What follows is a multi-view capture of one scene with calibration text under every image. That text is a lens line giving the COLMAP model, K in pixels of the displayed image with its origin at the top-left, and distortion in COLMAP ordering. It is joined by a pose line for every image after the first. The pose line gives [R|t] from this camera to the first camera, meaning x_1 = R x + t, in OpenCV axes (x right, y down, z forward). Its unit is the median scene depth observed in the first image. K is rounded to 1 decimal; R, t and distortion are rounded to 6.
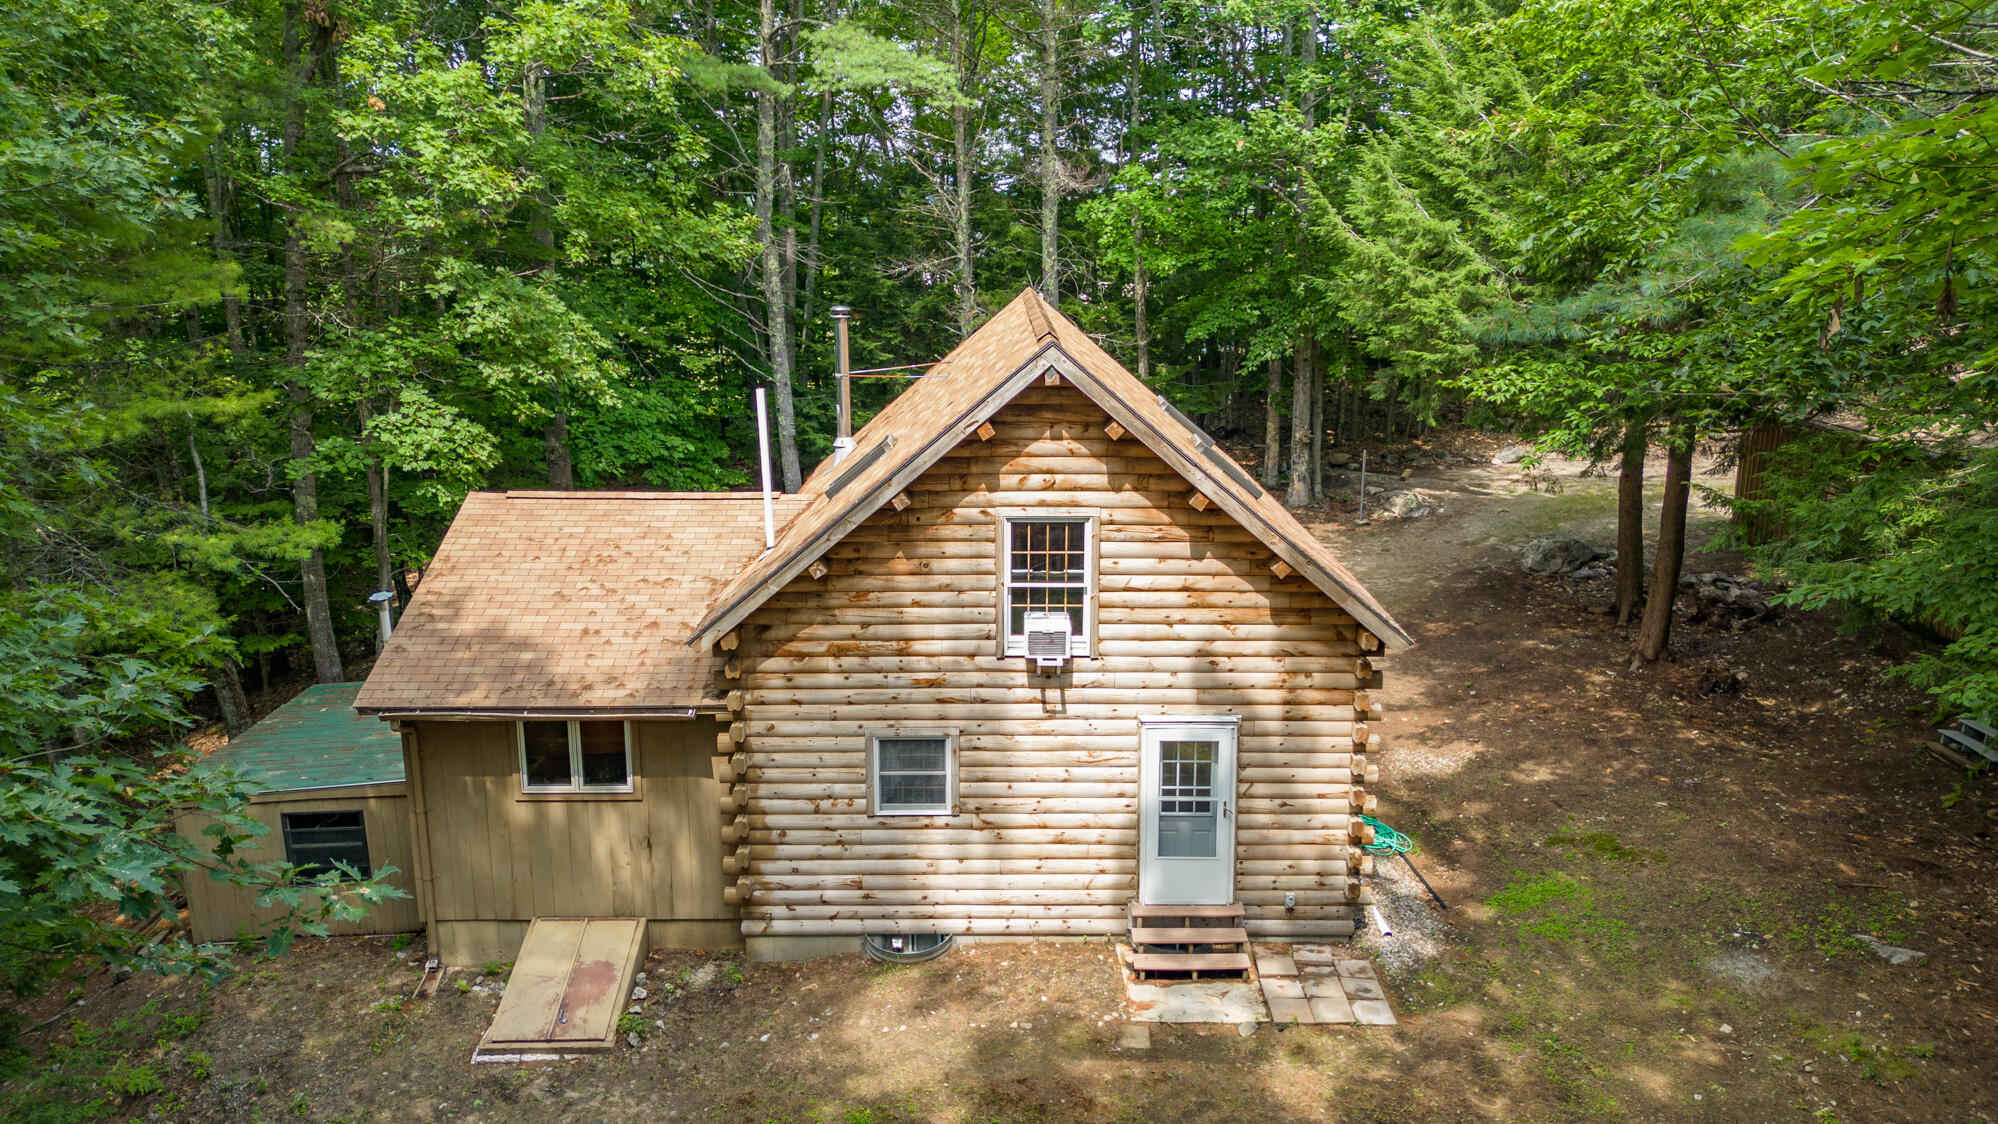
lens RADIAL K [[1416.2, 0, 999.0], [0, 1416.2, 562.0], [0, 0, 1]] dist [0.144698, -0.278423]
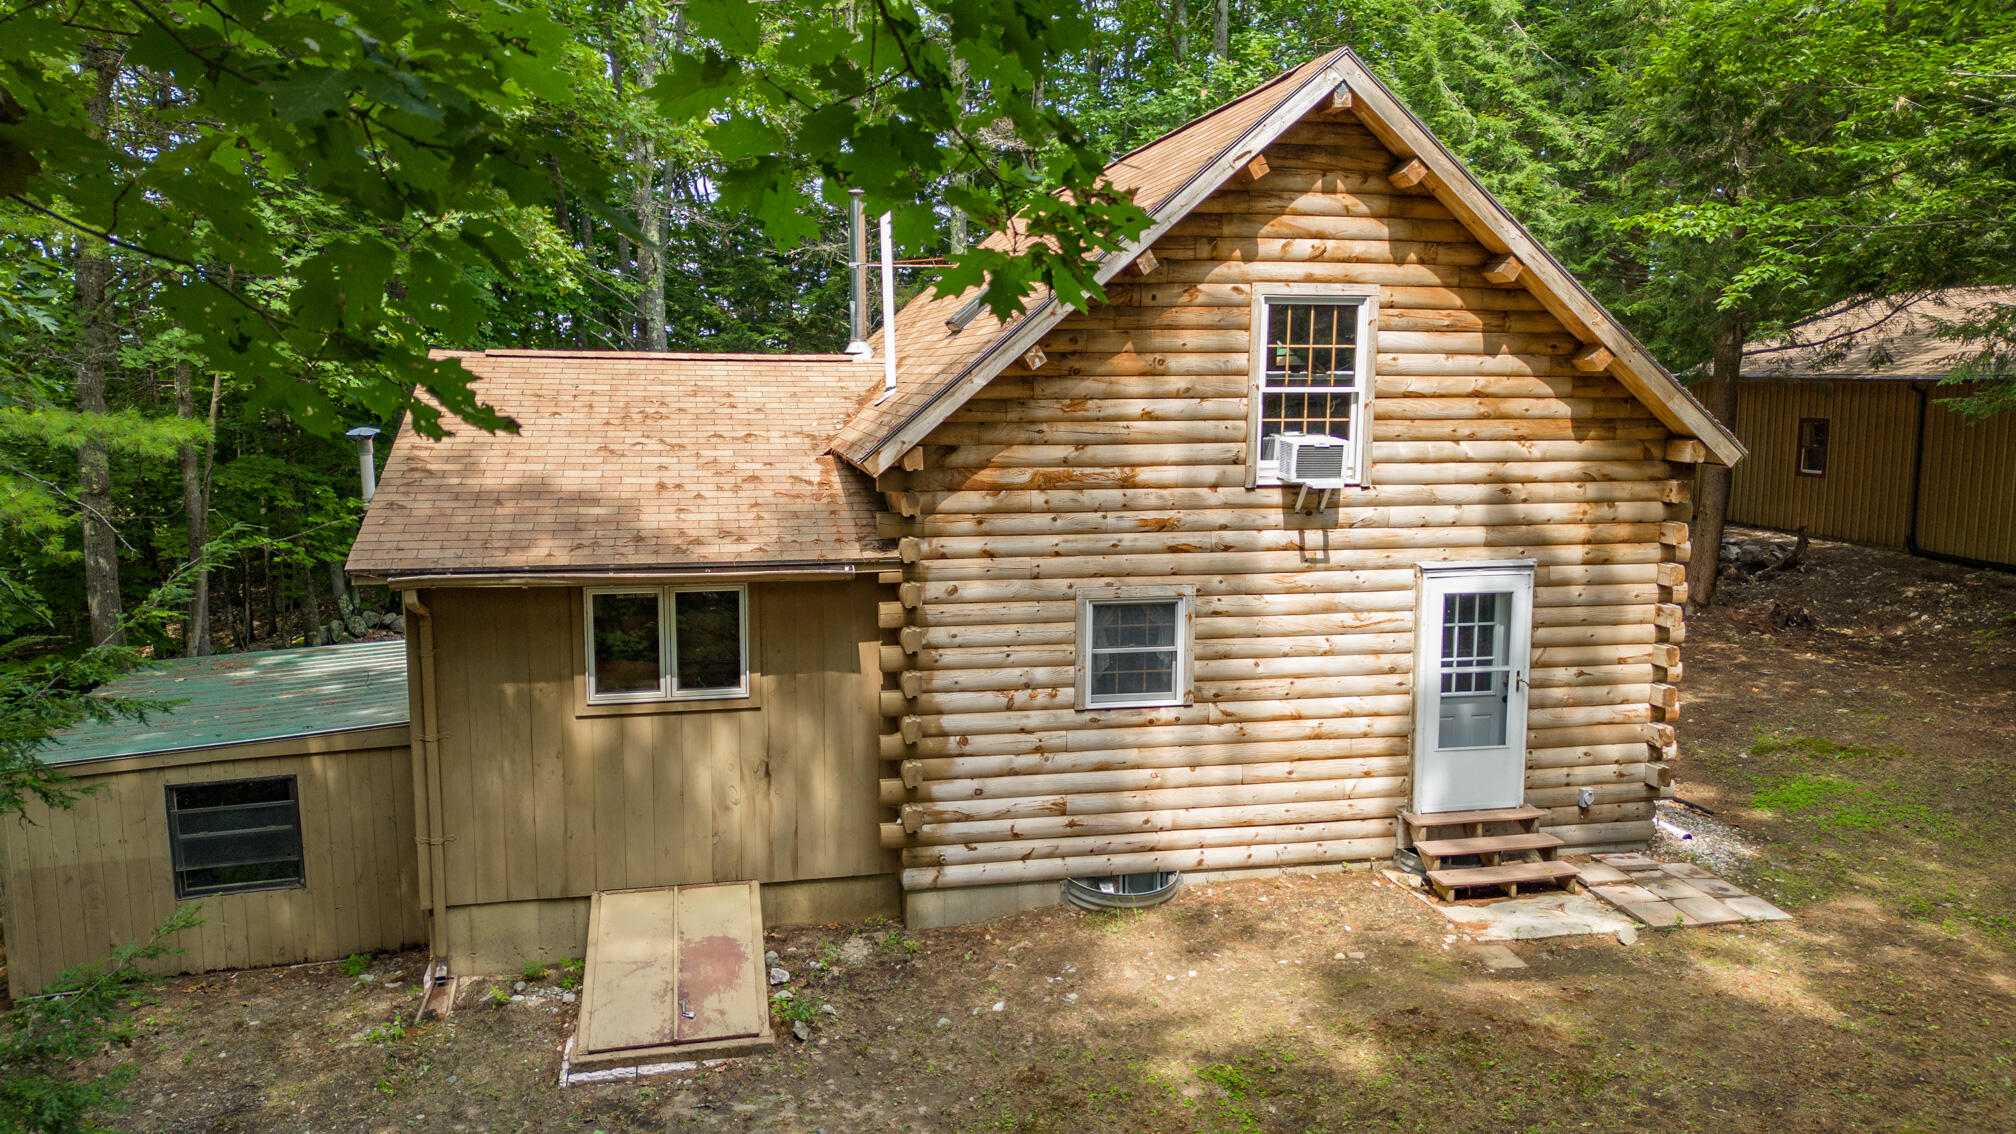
lens RADIAL K [[1407.0, 0, 1008.0], [0, 1407.0, 567.0], [0, 0, 1]] dist [0.149416, -0.316177]
pose [[0.977521, -0.022914, 0.209589, -0.284011], [0.043316, 0.994698, -0.093274, 0.172941], [-0.206341, 0.100255, 0.973331, 0.284641]]
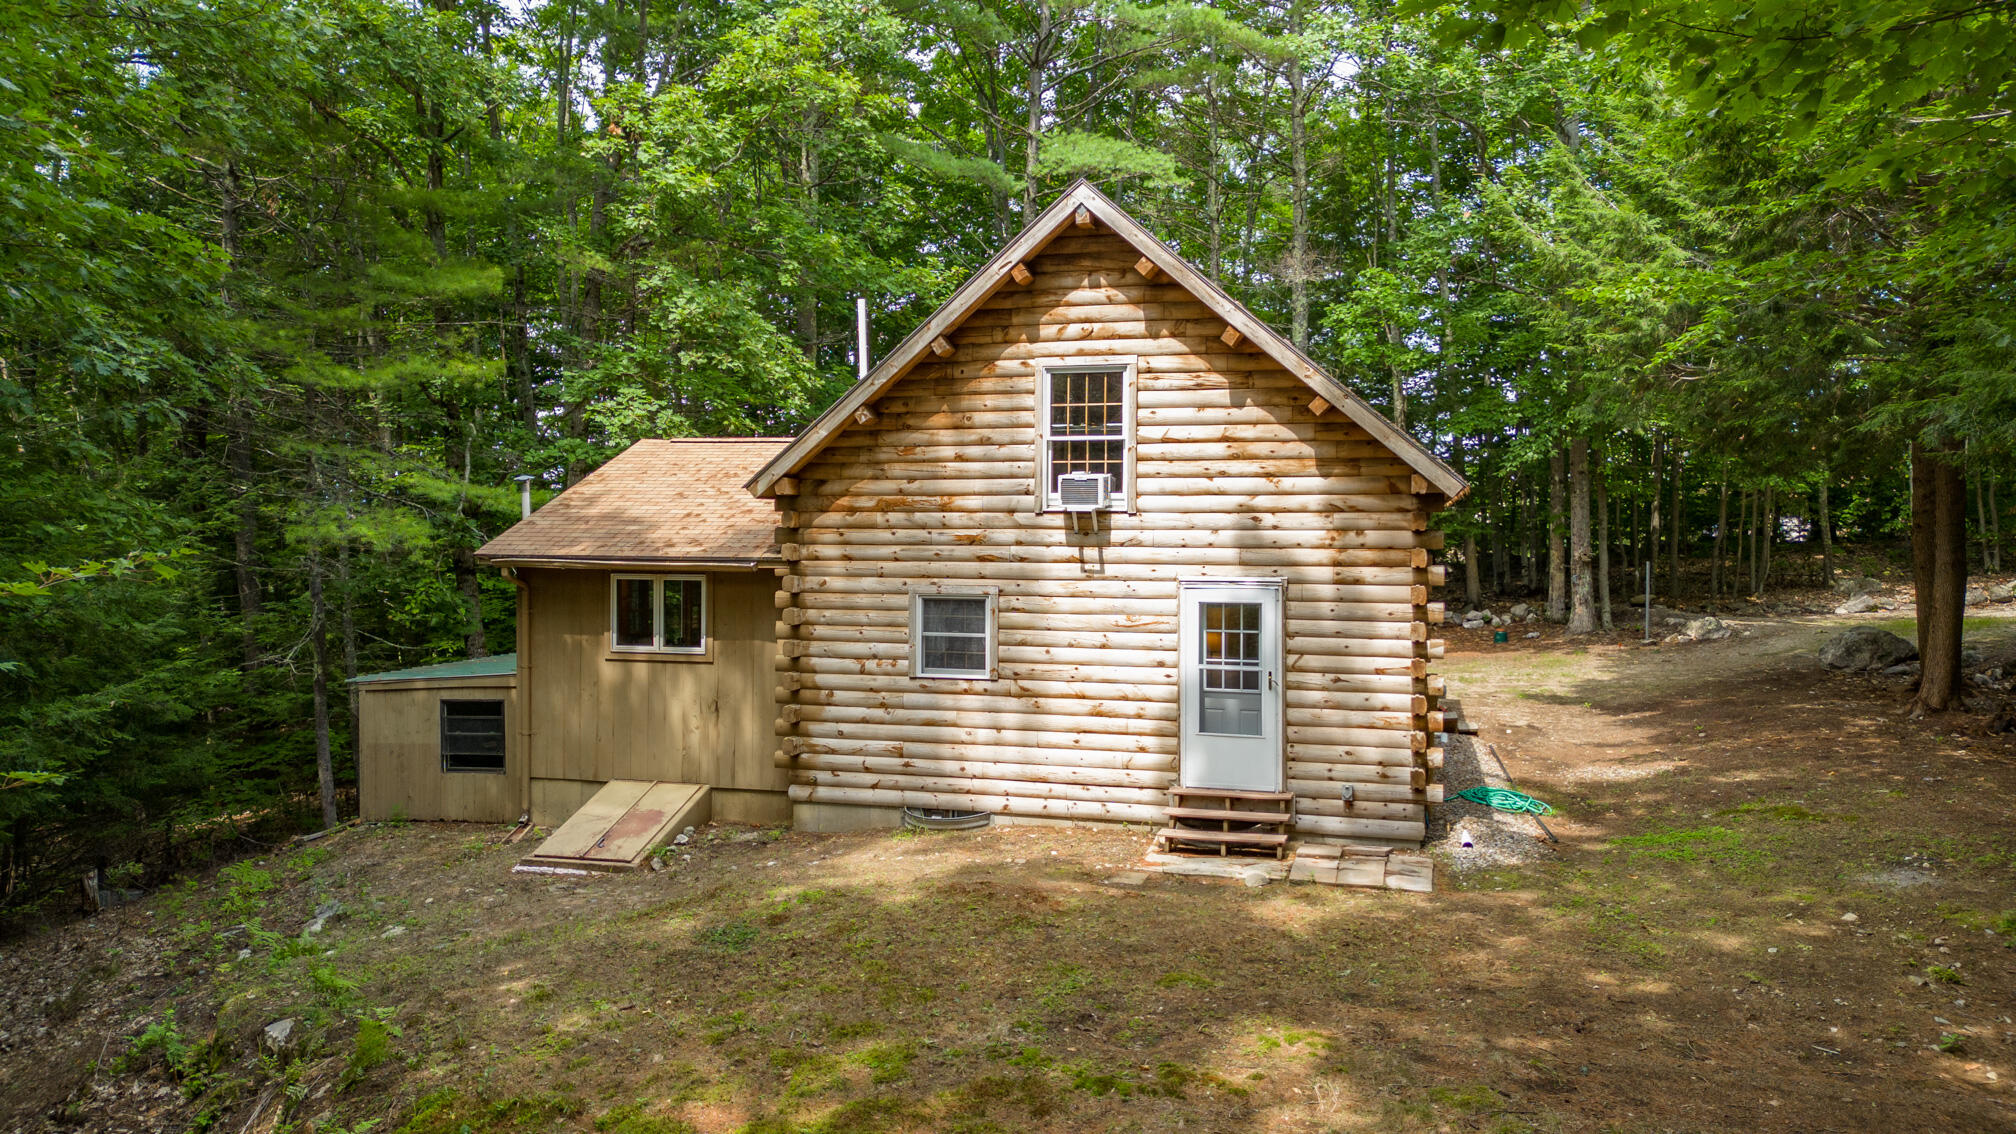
lens RADIAL K [[1407.0, 0, 1008.0], [0, 1407.0, 567.0], [0, 0, 1]] dist [0.149416, -0.316177]
pose [[0.962145, 0.012441, -0.272256, 0.245758], [-0.069041, 0.977499, -0.199323, 0.298370], [0.263650, 0.210574, 0.941354, 0.072209]]
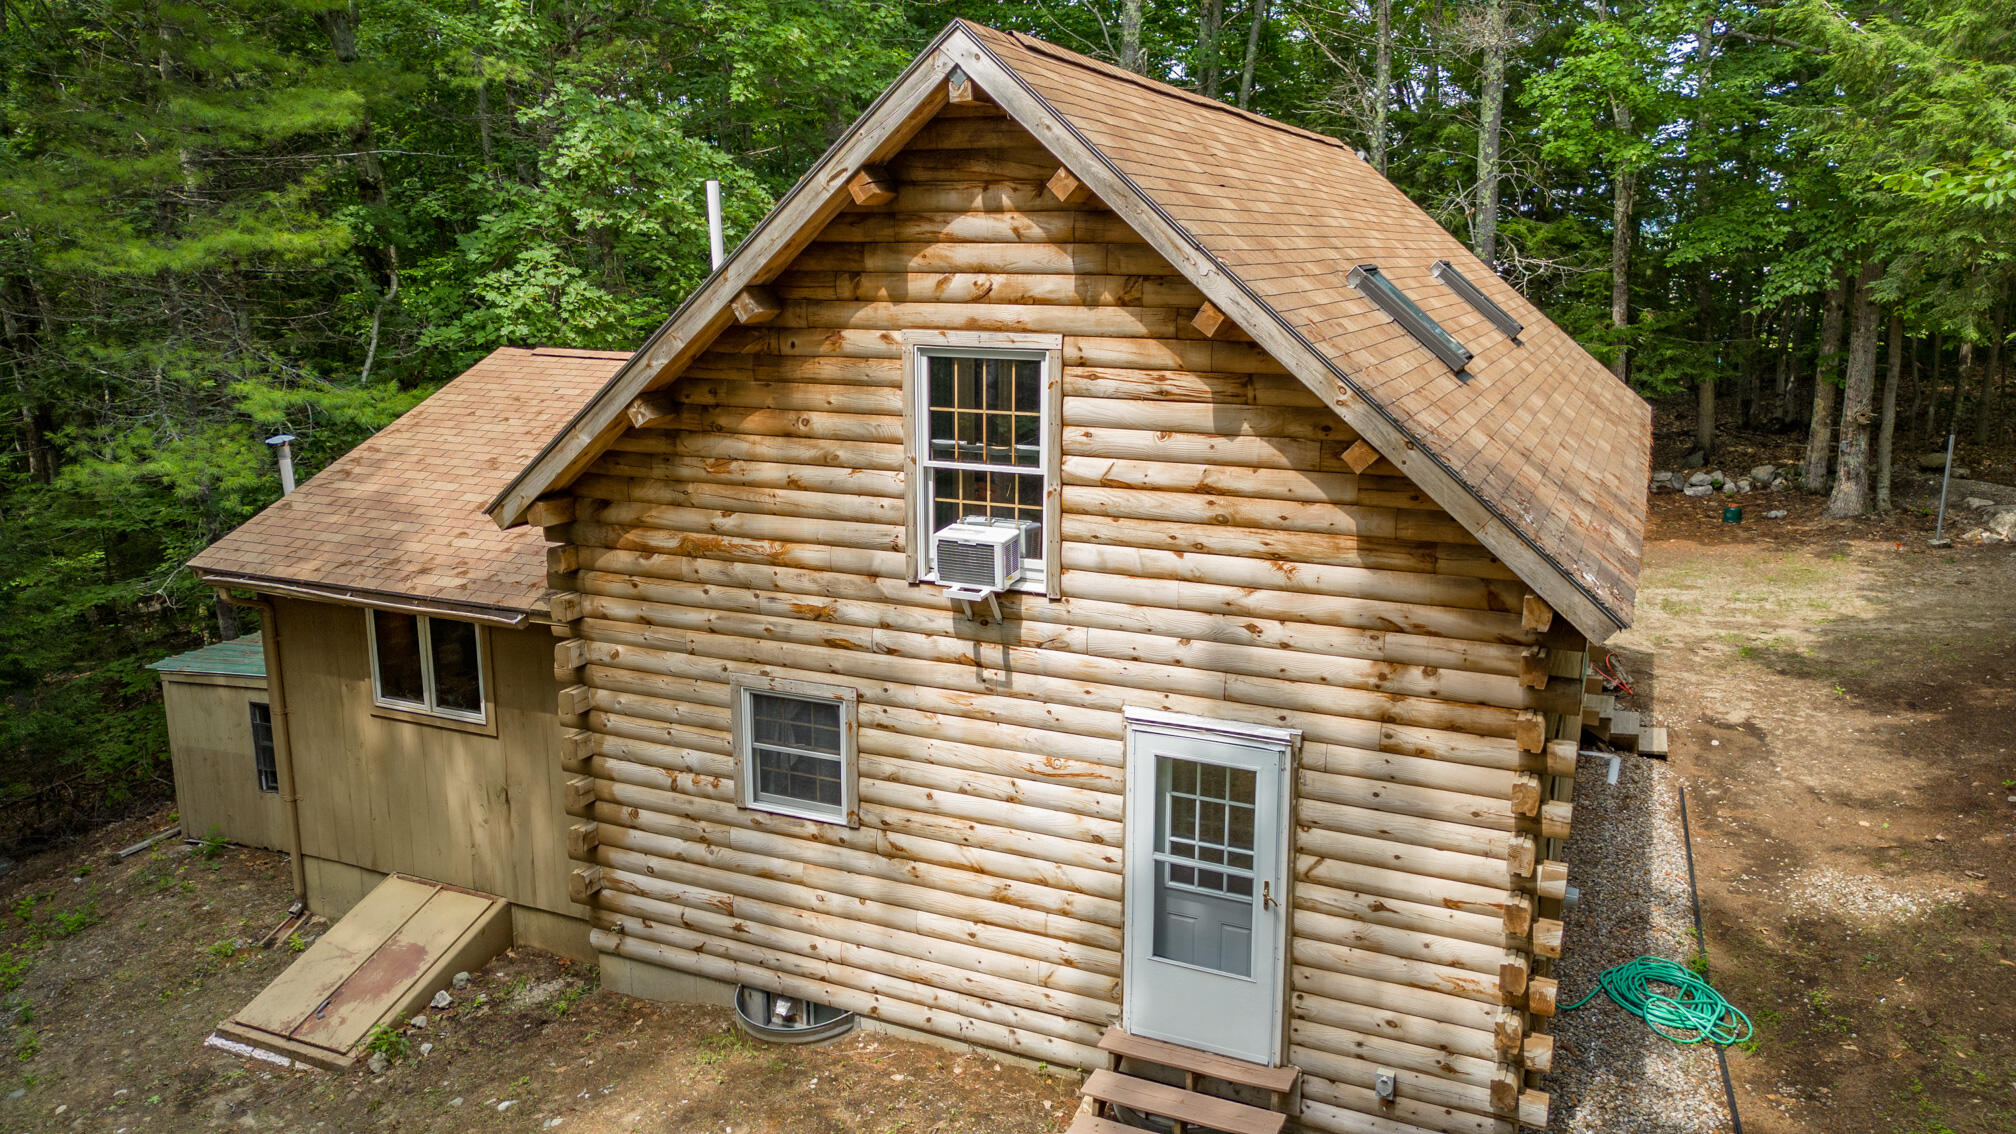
lens RADIAL K [[1413.8, 0, 1008.0], [0, 1413.8, 567.0], [0, 0, 1]] dist [0.073939, -0.066503]
pose [[0.912511, 0.091313, -0.398731, 0.278346], [-0.097813, 0.995197, 0.004061, 0.053445], [0.397187, 0.035295, 0.917059, 0.448329]]
